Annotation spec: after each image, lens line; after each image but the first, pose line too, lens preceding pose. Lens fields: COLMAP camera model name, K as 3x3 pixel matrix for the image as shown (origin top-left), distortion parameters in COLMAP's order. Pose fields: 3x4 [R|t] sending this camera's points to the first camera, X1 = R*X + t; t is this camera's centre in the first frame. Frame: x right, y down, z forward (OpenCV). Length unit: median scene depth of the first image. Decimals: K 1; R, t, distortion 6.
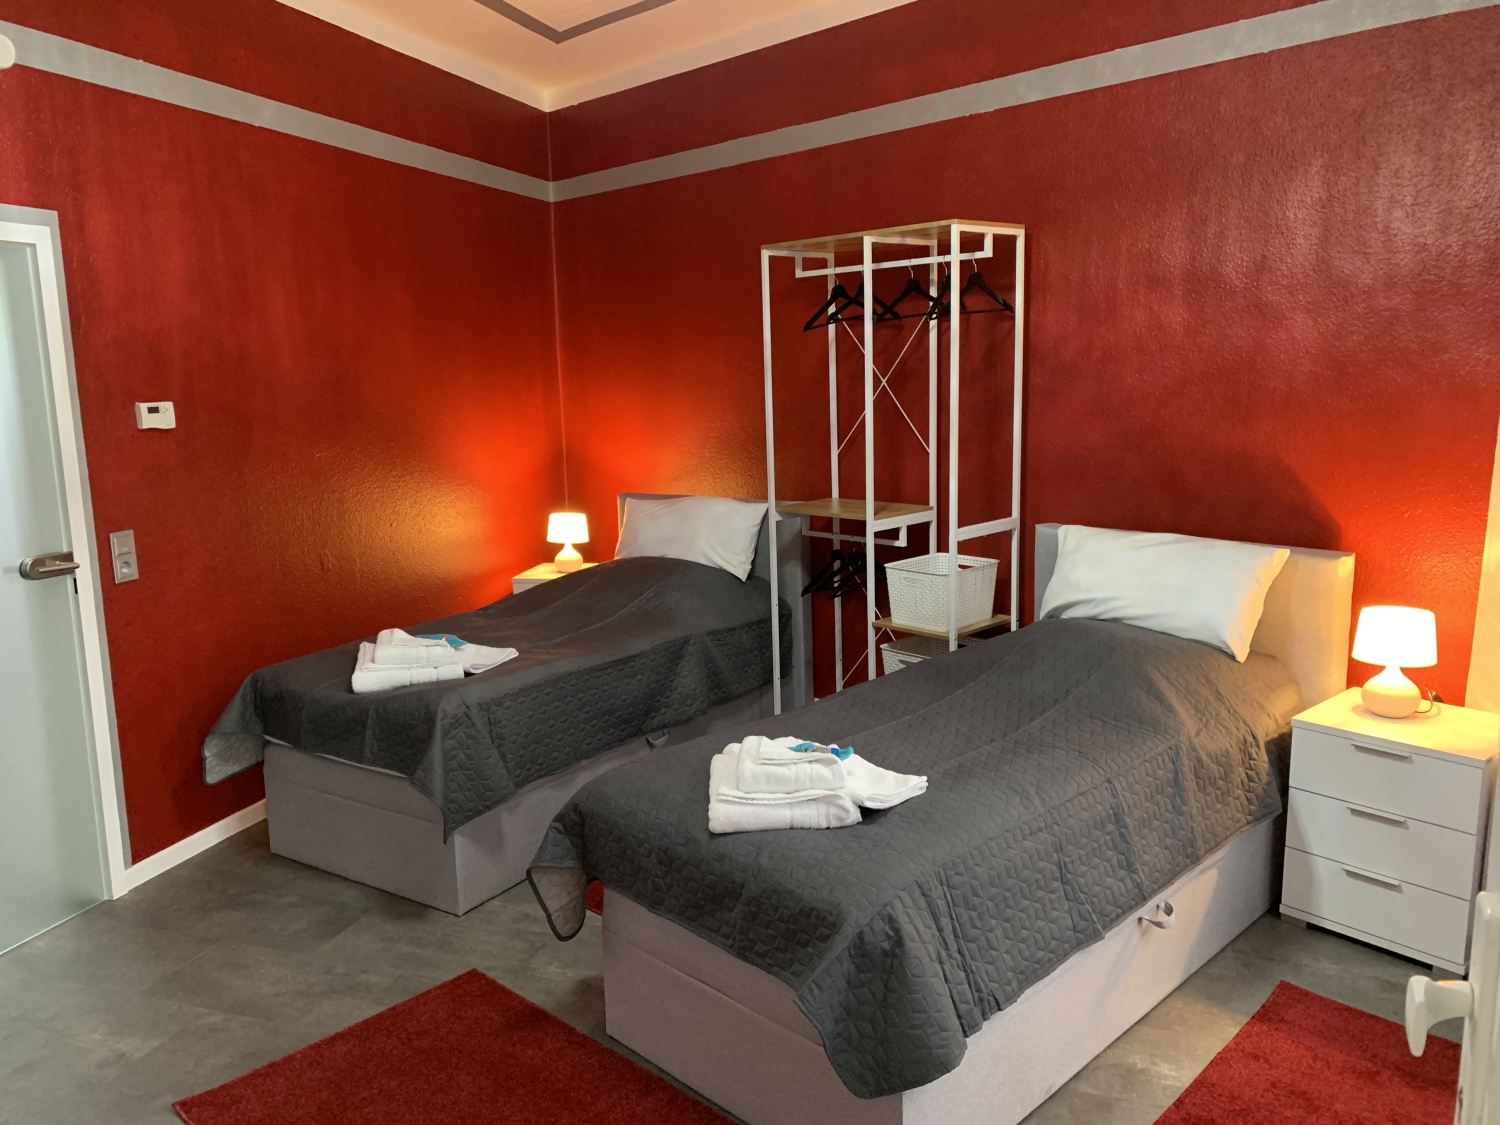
lens RADIAL K [[1148.2, 0, 730.0], [0, 1148.2, 544.7], [0, 0, 1]] dist [0.054436, -0.059532]
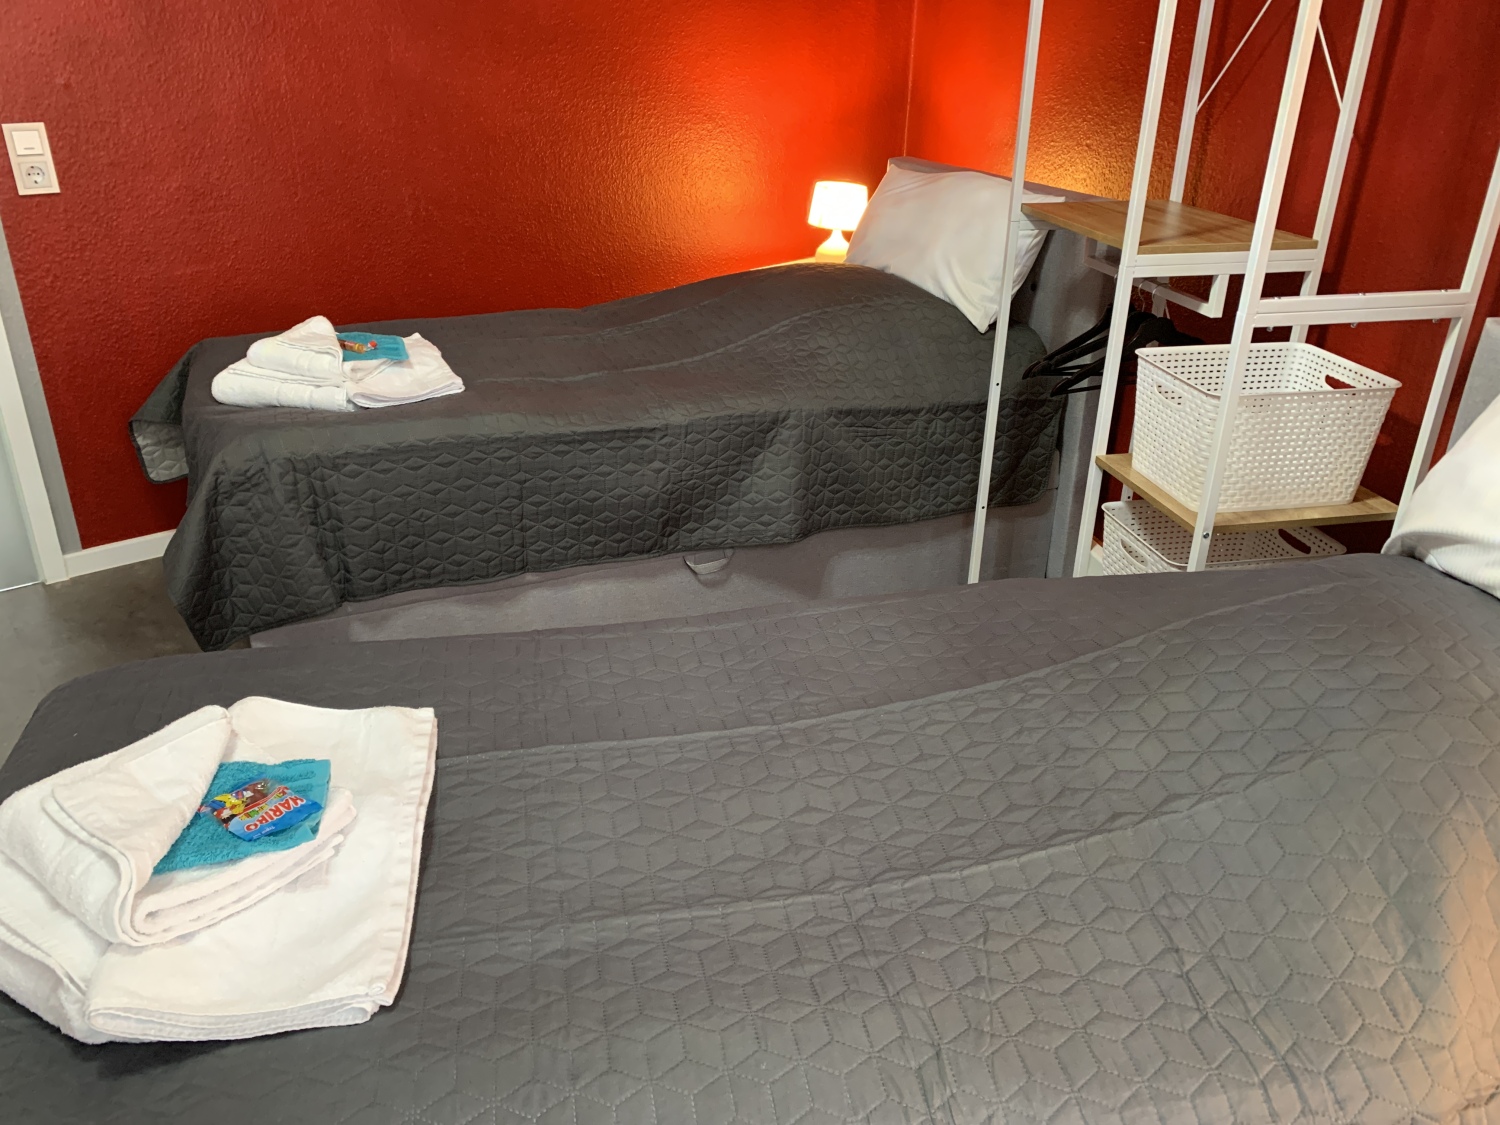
lens RADIAL K [[1160.4, 0, 737.7], [0, 1160.4, 559.4], [0, 0, 1]] dist [0.074068, -0.065982]
pose [[0.838716, 0.262734, -0.476997, 0.257011], [-0.119056, 0.943194, 0.310179, -0.033275], [0.531395, -0.203363, 0.822352, 0.485939]]
